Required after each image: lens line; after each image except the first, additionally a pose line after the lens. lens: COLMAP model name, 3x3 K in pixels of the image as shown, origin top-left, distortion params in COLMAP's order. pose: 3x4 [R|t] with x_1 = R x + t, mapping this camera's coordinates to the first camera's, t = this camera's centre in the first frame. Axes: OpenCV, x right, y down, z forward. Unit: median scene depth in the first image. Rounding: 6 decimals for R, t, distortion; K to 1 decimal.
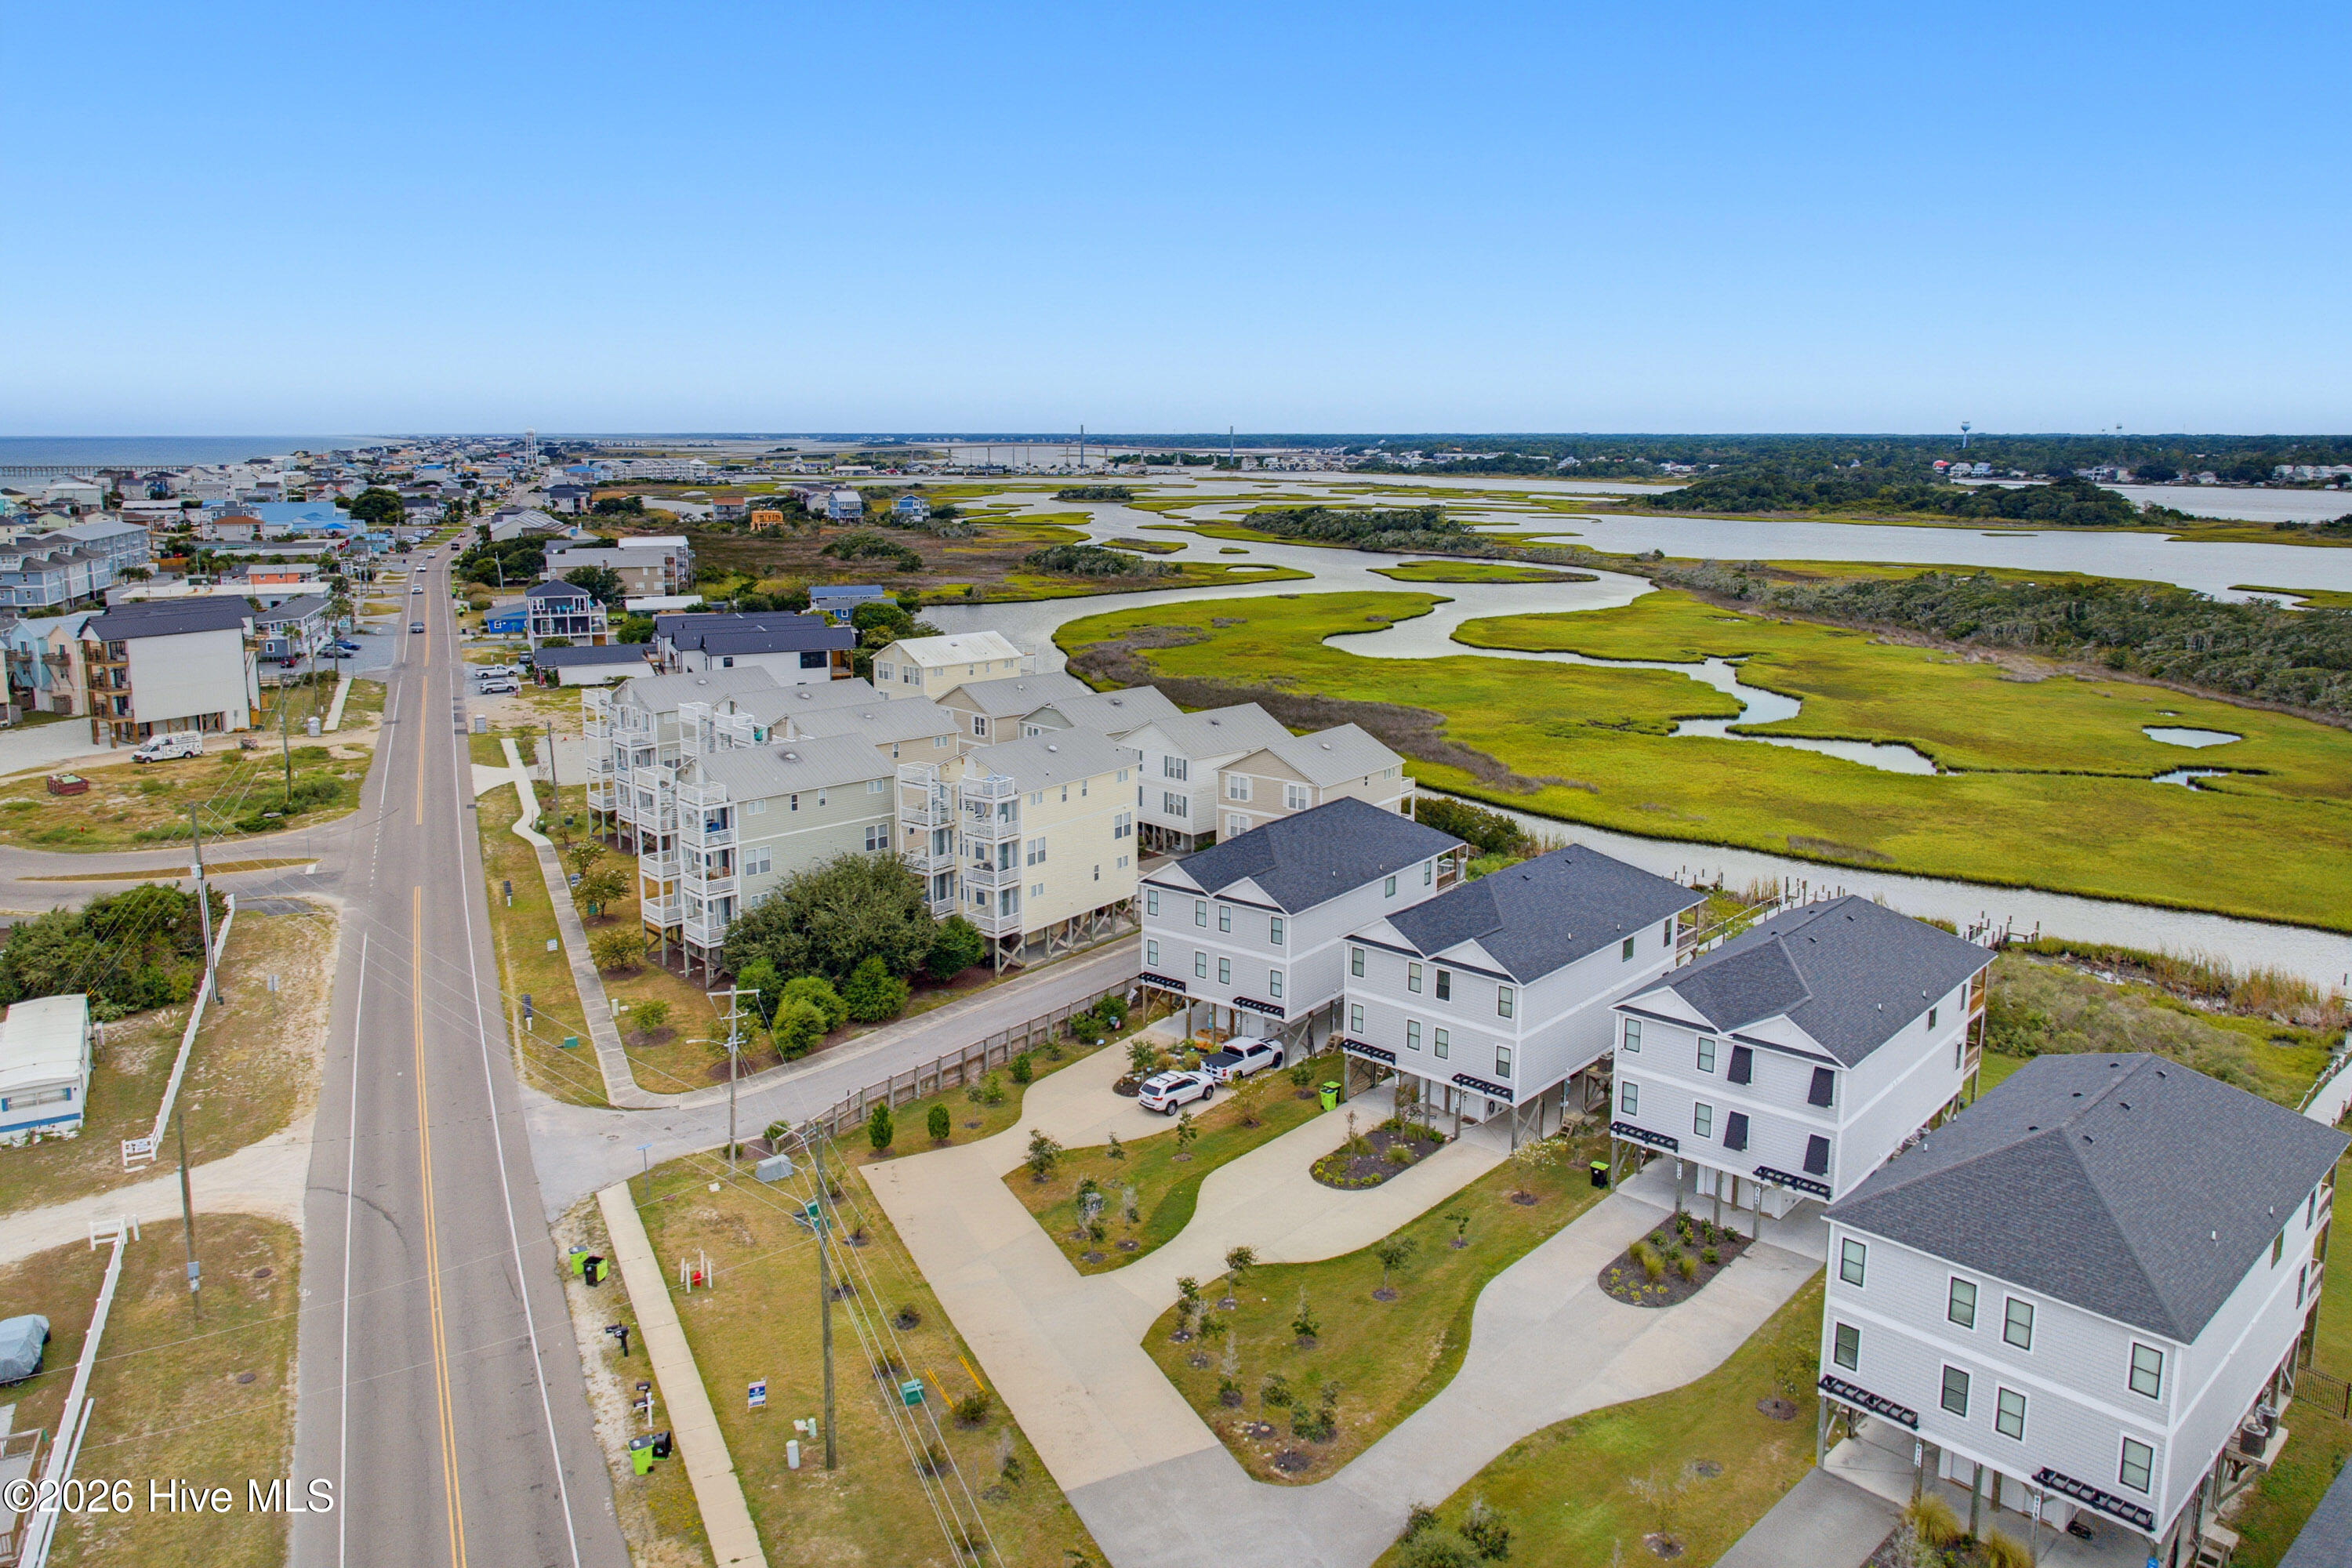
lens RADIAL K [[1614.3, 0, 1182.7], [0, 1614.3, 675.1], [0, 0, 1]] dist [0.017534, -0.032058]
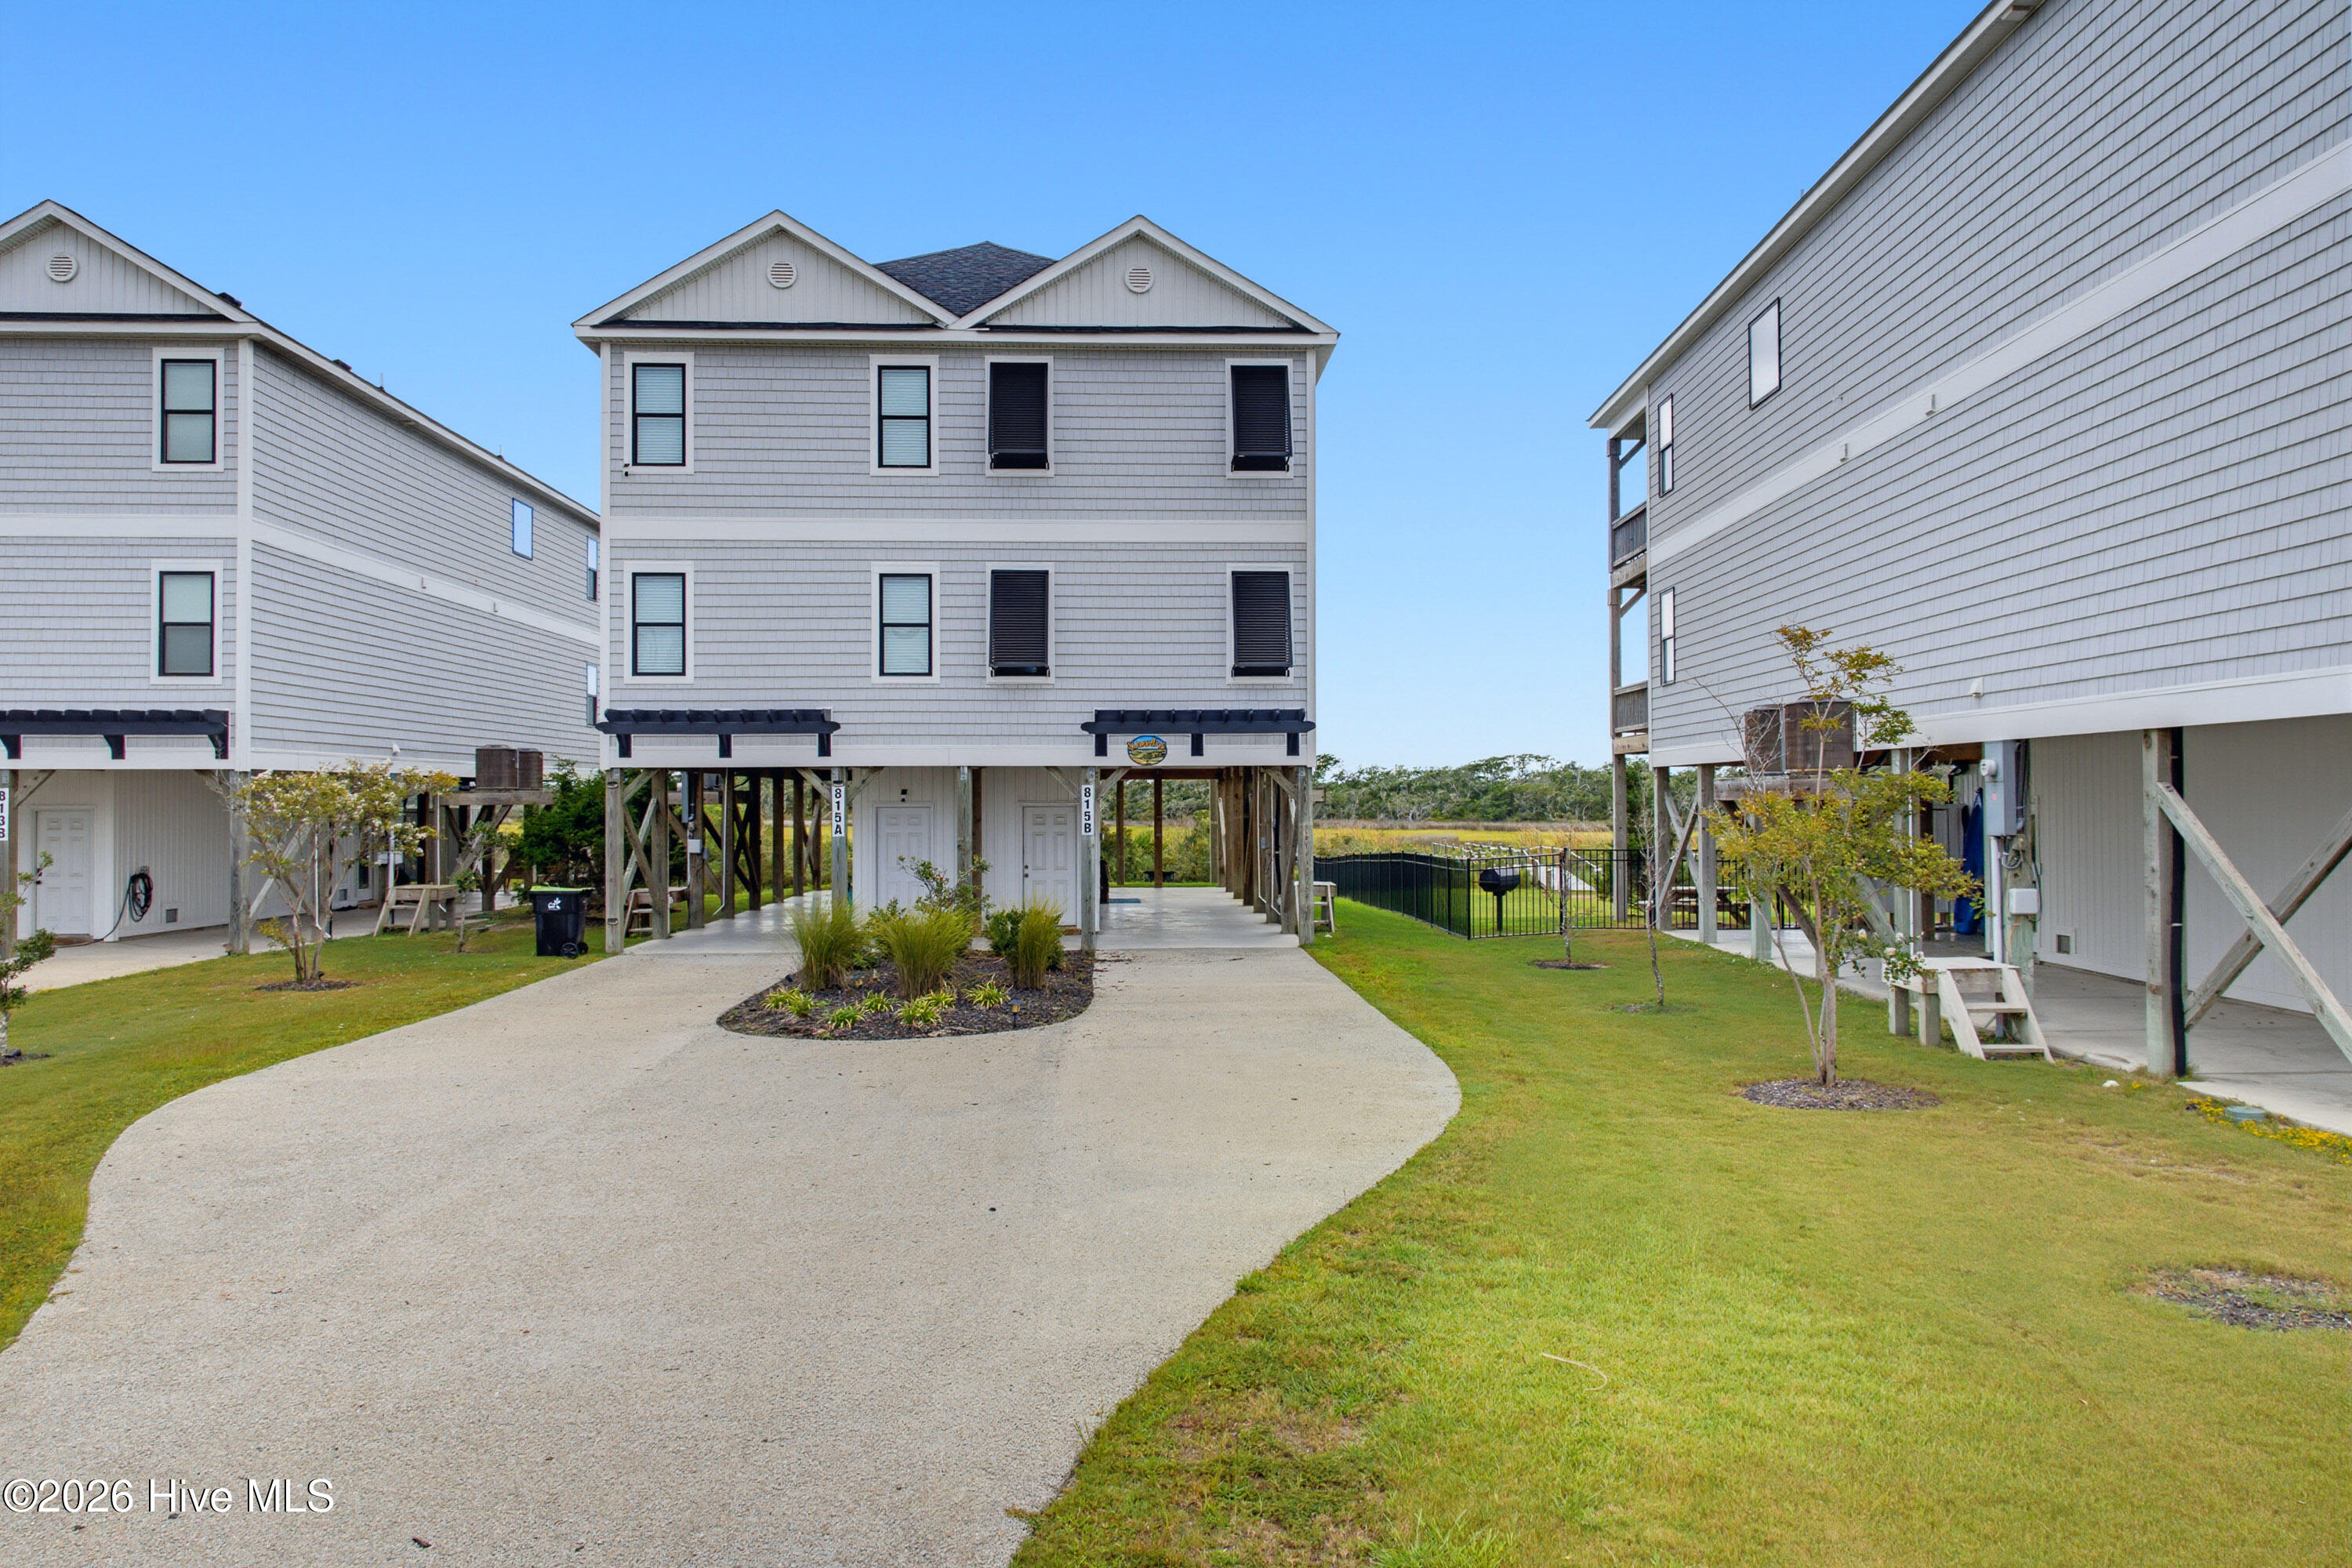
lens RADIAL K [[1614.3, 0, 1173.3], [0, 1614.3, 778.3], [0, 0, 1]] dist [0.017534, -0.032058]
pose [[0.709106, 0.005840, 0.705078, 0.086763], [0.108554, 0.987140, -0.117351, 0.233472], [-0.696696, 0.159753, 0.699353, 0.493712]]
